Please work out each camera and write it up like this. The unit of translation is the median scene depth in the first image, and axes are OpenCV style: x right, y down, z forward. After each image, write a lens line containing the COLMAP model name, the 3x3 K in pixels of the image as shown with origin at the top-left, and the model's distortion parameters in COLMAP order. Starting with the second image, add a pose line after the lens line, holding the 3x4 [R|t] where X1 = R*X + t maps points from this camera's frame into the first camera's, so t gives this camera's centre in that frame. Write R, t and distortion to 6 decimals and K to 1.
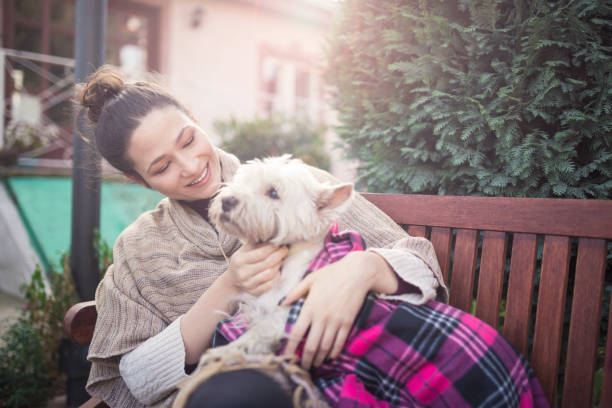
lens RADIAL K [[588.5, 0, 306.0], [0, 588.5, 204.0], [0, 0, 1]] dist [-0.067963, 0.107210]
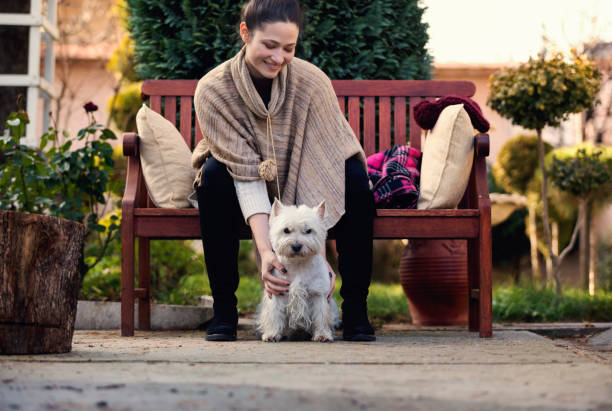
lens RADIAL K [[1756.9, 0, 306.0], [0, 1756.9, 205.5], [0, 0, 1]] dist [-0.047293, -0.325863]
pose [[0.716392, 0.019274, 0.697432, -3.469559], [0.030968, 0.997755, -0.059383, 0.685623], [-0.697010, 0.064140, 0.714187, -2.880996]]
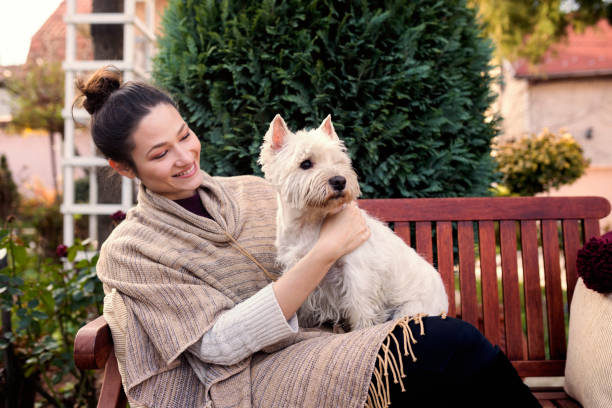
lens RADIAL K [[610.7, 0, 306.0], [0, 610.7, 204.0], [0, 0, 1]] dist [-0.066978, 0.115947]
pose [[0.722292, -0.031975, 0.690849, -0.791414], [0.048722, 0.998801, -0.004711, -0.002163], [-0.689870, 0.037062, 0.722984, 0.047332]]
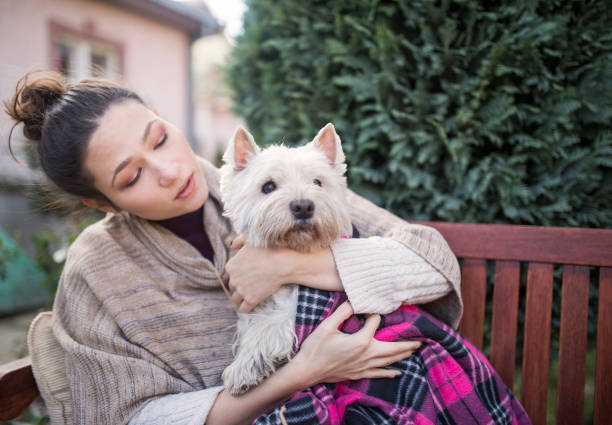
lens RADIAL K [[614.4, 0, 297.8], [0, 614.4, 212.1], [0, 0, 1]] dist [-0.063848, 0.105559]
pose [[0.944053, -0.021705, 0.329080, -0.264166], [0.013351, 0.999529, 0.027624, -0.057046], [-0.329525, -0.021685, 0.943898, 0.101143]]
